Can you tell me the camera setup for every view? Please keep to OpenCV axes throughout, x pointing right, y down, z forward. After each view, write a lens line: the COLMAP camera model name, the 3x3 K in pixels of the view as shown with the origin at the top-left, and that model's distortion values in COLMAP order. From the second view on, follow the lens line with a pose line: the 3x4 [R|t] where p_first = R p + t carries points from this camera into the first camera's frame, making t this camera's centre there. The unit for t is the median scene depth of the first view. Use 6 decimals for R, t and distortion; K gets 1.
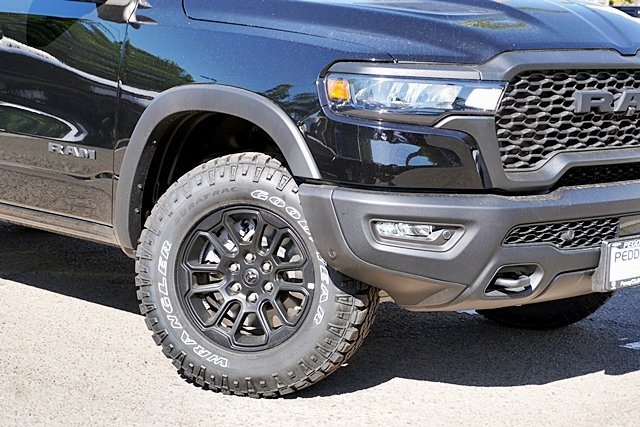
lens RADIAL K [[1499.4, 0, 316.0], [0, 1499.4, 214.2], [0, 0, 1]] dist [0.033811, 0.000000]
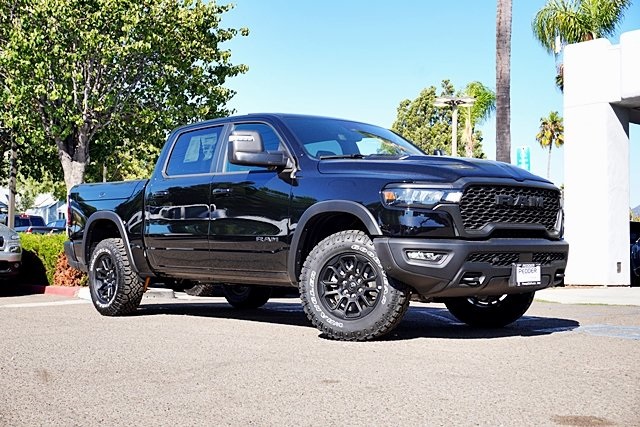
lens RADIAL K [[913.7, 0, 323.8], [0, 913.7, 217.2], [0, 0, 1]] dist [0.025968, 0.000000]
pose [[0.998094, -0.030290, -0.053769, -0.010275], [0.020760, 0.985282, -0.169671, 0.172350], [0.058117, 0.168232, 0.984033, -0.342131]]
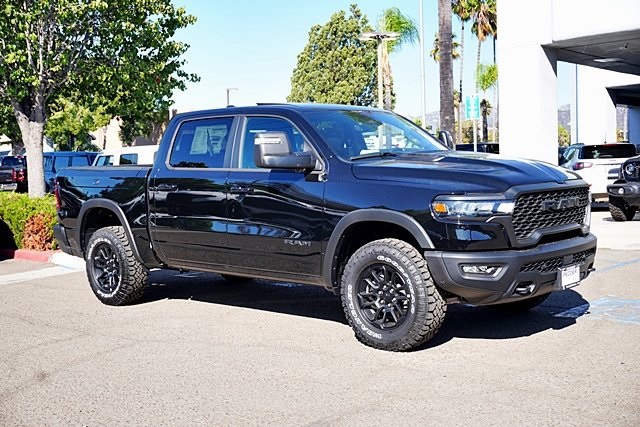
lens RADIAL K [[833.6, 0, 320.9], [0, 833.6, 209.2], [0, 0, 1]] dist [0.029366, 0.000000]
pose [[0.995988, -0.069443, 0.056439, -0.218844], [0.072803, 0.995550, -0.059833, -0.019495], [-0.052033, 0.063702, 0.996612, -0.210050]]
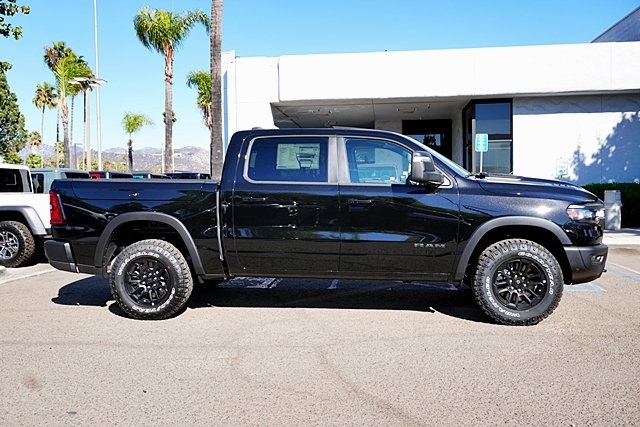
lens RADIAL K [[598.3, 0, 299.3], [0, 598.3, 223.2], [0, 0, 1]] dist [0.031801, 0.000000]
pose [[0.771751, -0.084639, 0.630267, -1.081053], [0.111436, 0.993767, -0.002999, -0.114103], [-0.626085, 0.072549, 0.776372, 0.384917]]
